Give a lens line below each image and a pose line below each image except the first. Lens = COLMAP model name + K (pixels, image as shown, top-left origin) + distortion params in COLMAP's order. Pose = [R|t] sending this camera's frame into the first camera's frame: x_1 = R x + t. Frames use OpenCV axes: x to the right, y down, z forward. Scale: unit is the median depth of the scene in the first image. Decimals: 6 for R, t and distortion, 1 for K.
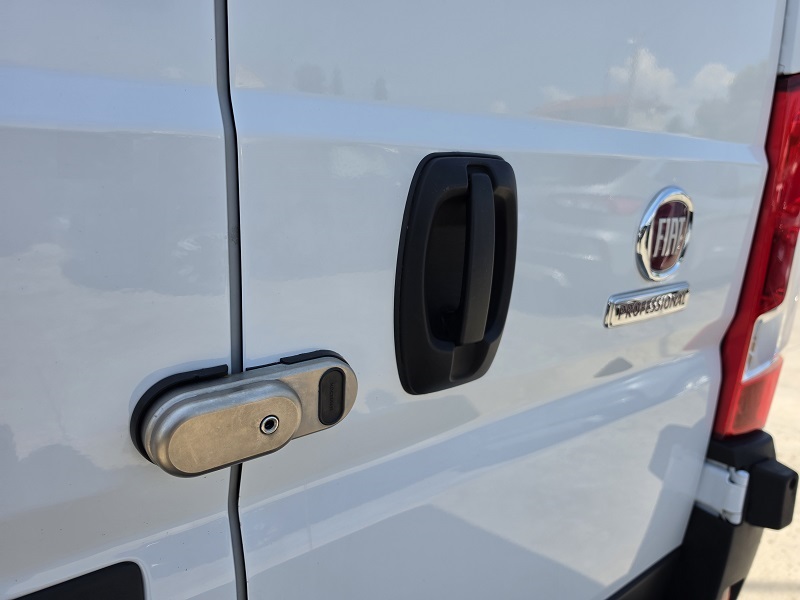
lens RADIAL K [[539.3, 0, 398.5], [0, 539.3, 299.9], [0, 0, 1]] dist [0.023010, -0.035967]
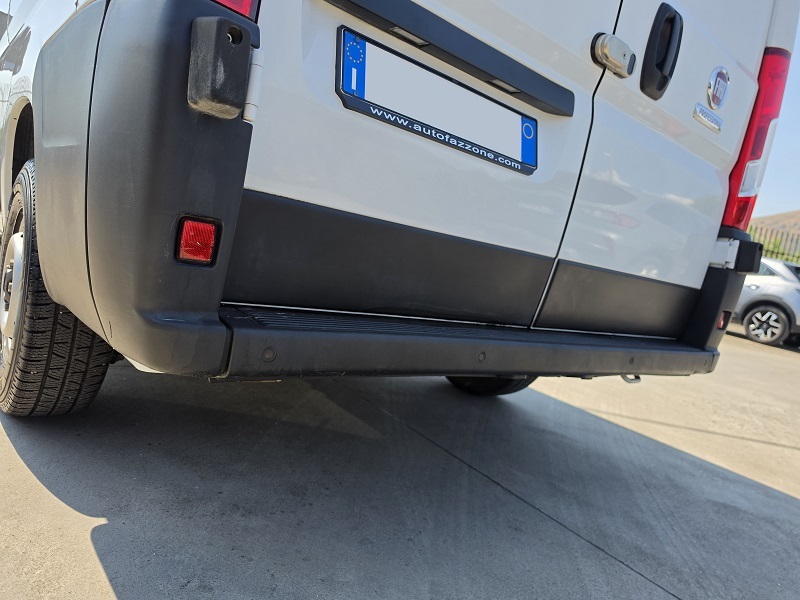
lens RADIAL K [[539.3, 0, 399.9], [0, 539.3, 300.6], [0, 0, 1]] dist [0.023010, -0.035967]
pose [[0.986321, 0.154315, 0.057953, -0.646323], [-0.144888, 0.979259, -0.141629, 0.985300], [-0.078606, 0.131295, 0.988222, -0.814949]]
